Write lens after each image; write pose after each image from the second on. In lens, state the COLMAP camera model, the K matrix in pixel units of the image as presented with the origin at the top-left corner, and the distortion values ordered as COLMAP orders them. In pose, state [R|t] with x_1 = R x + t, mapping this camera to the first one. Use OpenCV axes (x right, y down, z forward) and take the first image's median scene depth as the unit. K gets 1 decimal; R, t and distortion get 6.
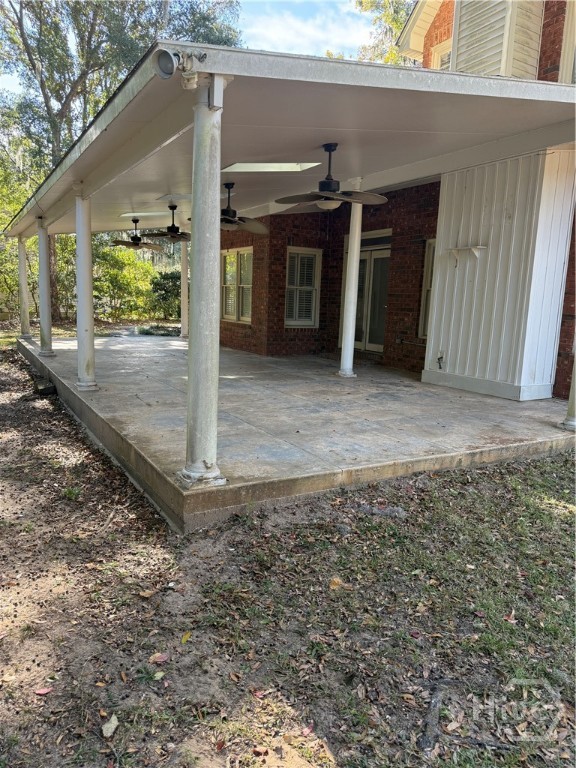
lens RADIAL K [[537.4, 0, 288.0], [0, 537.4, 384.0], [0, 0, 1]] dist [0.075015, -0.002203]
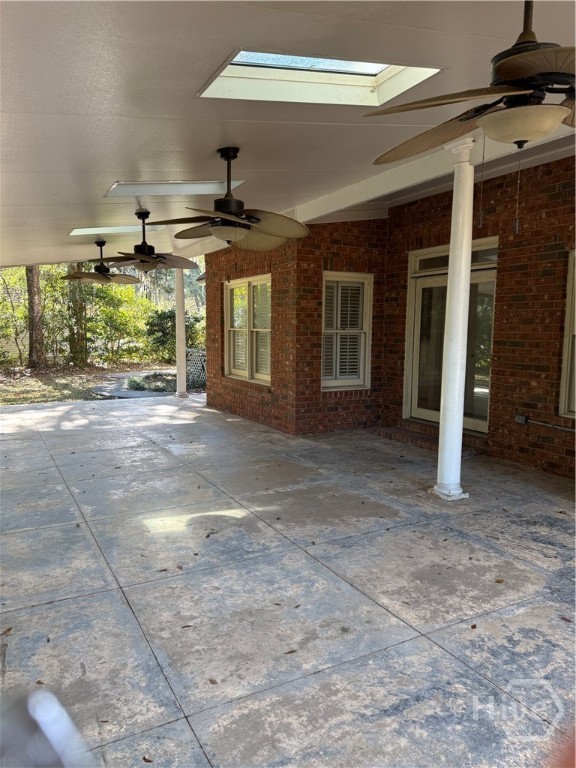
lens RADIAL K [[537.4, 0, 288.0], [0, 537.4, 384.0], [0, 0, 1]] dist [0.075015, -0.002203]
pose [[0.999300, -0.026477, -0.026444, -0.029234], [0.025024, 0.998237, -0.053828, -0.078154], [0.027823, 0.053128, 0.998200, 0.326841]]
